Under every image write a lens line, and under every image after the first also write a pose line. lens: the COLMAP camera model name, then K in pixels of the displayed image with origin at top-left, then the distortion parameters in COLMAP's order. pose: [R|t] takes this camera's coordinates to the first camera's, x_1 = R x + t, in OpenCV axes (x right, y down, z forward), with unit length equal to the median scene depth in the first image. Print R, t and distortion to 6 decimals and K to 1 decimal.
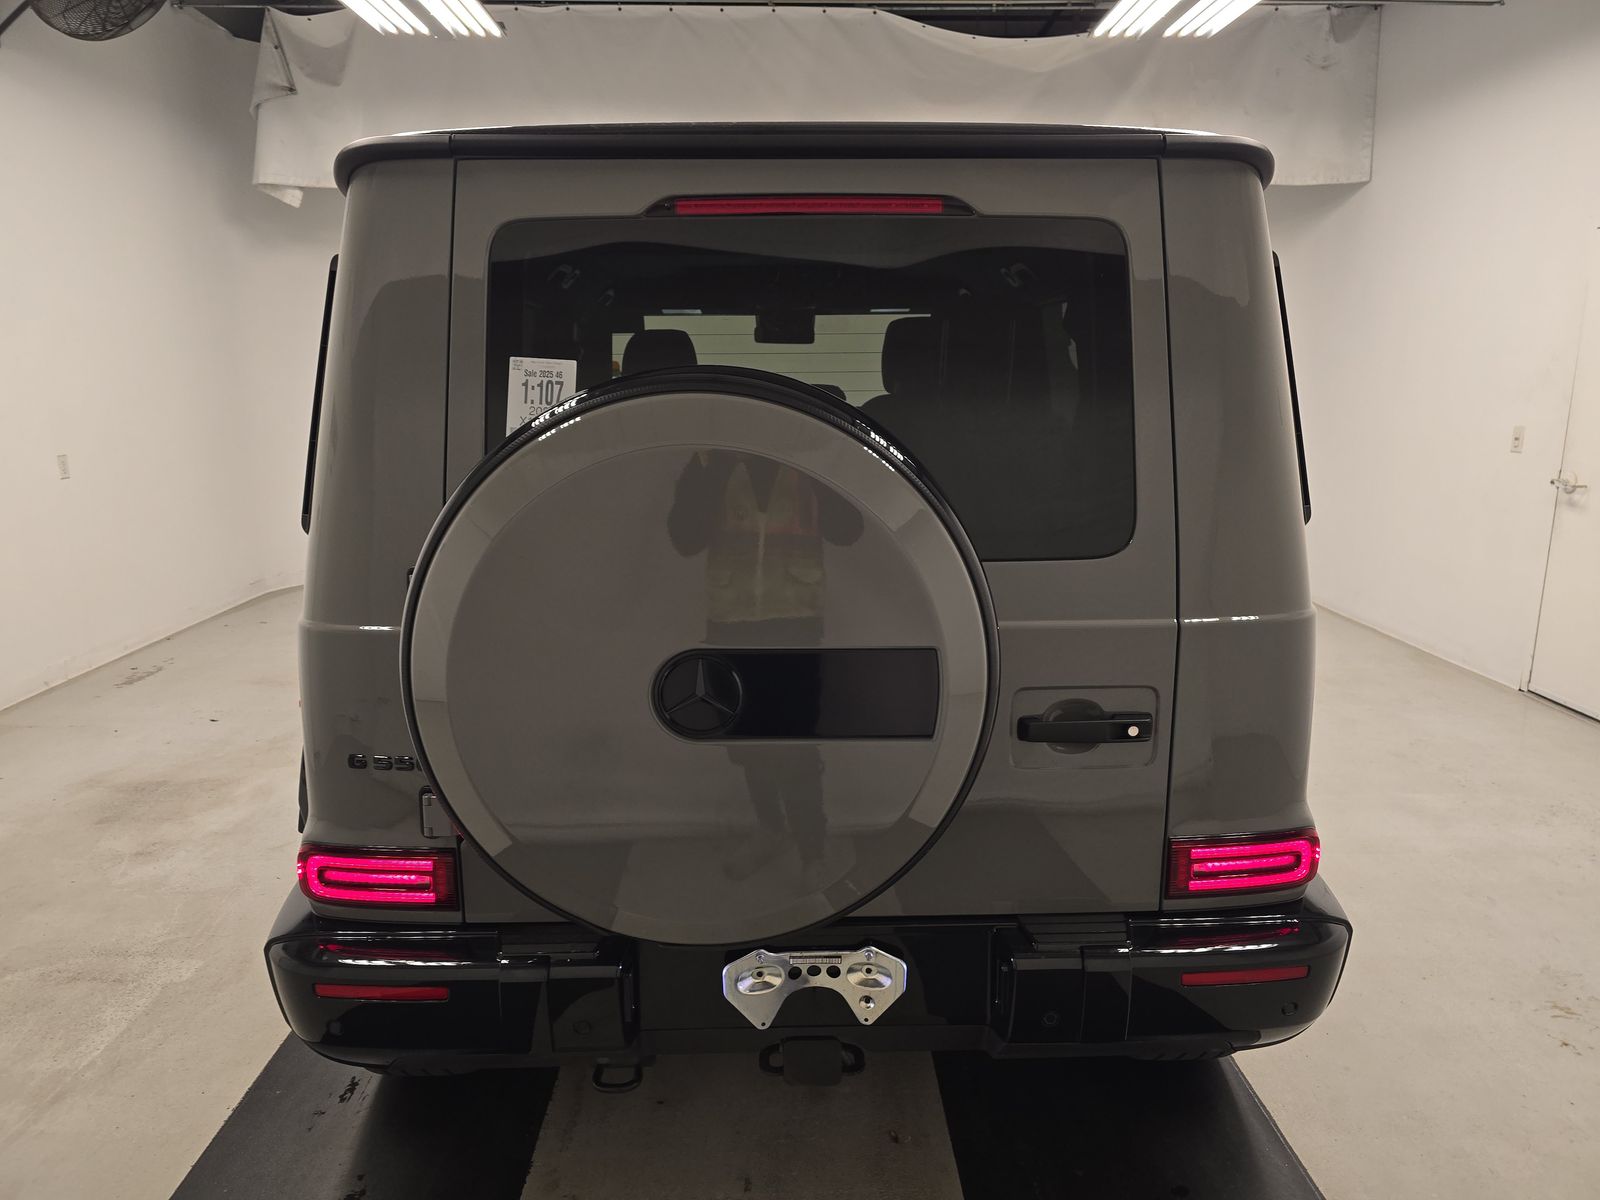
lens RADIAL K [[1073.2, 0, 793.6], [0, 1073.2, 587.8], [0, 0, 1]] dist [0.007961, 0.003350]
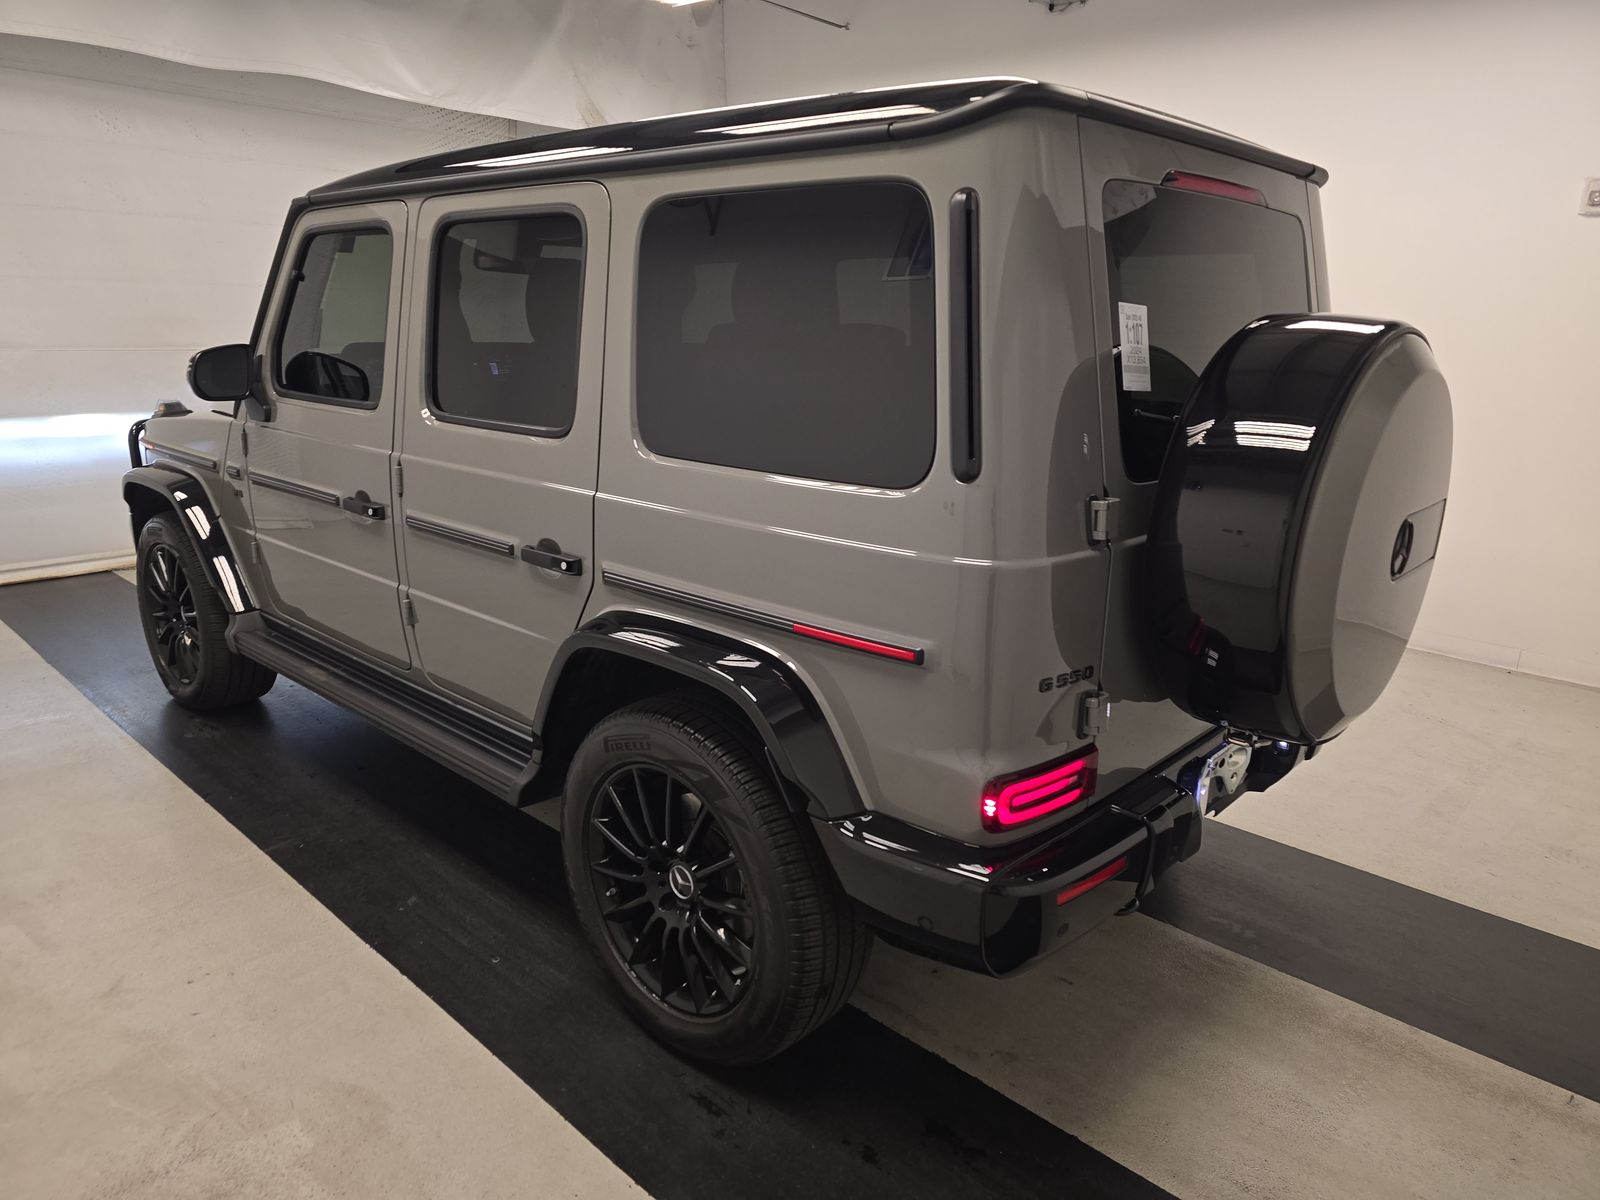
lens RADIAL K [[1096.0, 0, 800.0], [0, 1096.0, 600.0], [0, 0, 1]] dist [-0.005113, -0.005760]
pose [[0.681799, -0.181201, 0.708742, -1.306938], [0.138364, 0.983292, 0.118289, -0.082246], [-0.718335, 0.017415, 0.695480, 0.409007]]
